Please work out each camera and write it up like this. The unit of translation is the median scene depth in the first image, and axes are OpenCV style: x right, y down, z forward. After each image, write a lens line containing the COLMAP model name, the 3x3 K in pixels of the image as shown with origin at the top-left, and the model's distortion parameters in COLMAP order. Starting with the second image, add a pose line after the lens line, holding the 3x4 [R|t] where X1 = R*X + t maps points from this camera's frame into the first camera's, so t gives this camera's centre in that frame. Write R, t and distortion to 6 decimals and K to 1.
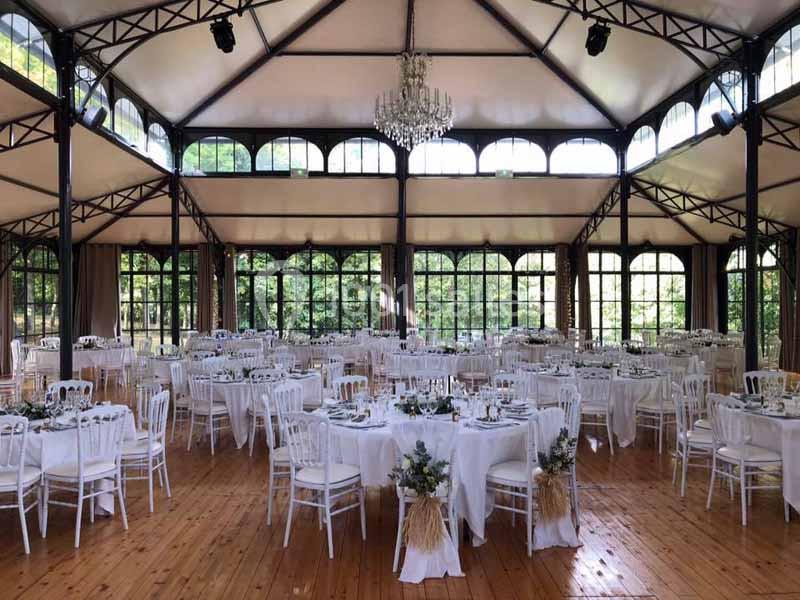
lens RADIAL K [[642.0, 0, 378.1], [0, 642.0, 299.0], [0, 0, 1]] dist [0.000127, -0.001081]
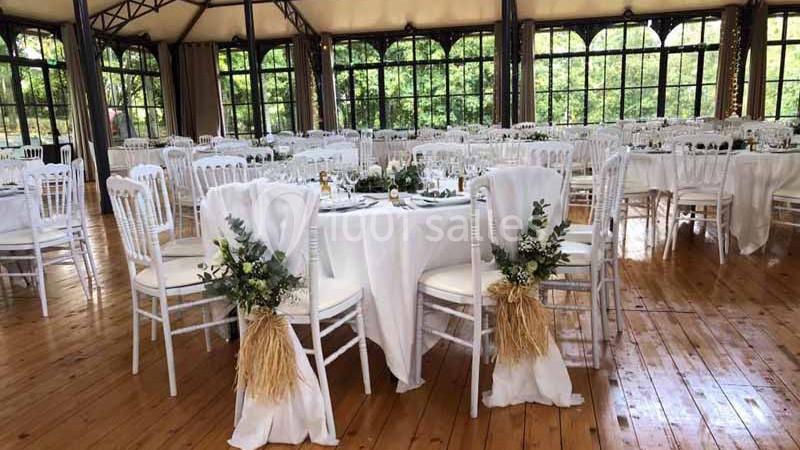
lens RADIAL K [[627.5, 0, 399.3], [0, 627.5, 246.5], [0, 0, 1]] dist [0.090230, -0.116561]
pose [[0.973674, 0.015269, -0.227434, 0.090783], [0.030844, 0.979752, 0.197825, 0.039539], [0.225849, -0.199632, 0.953488, 0.140163]]
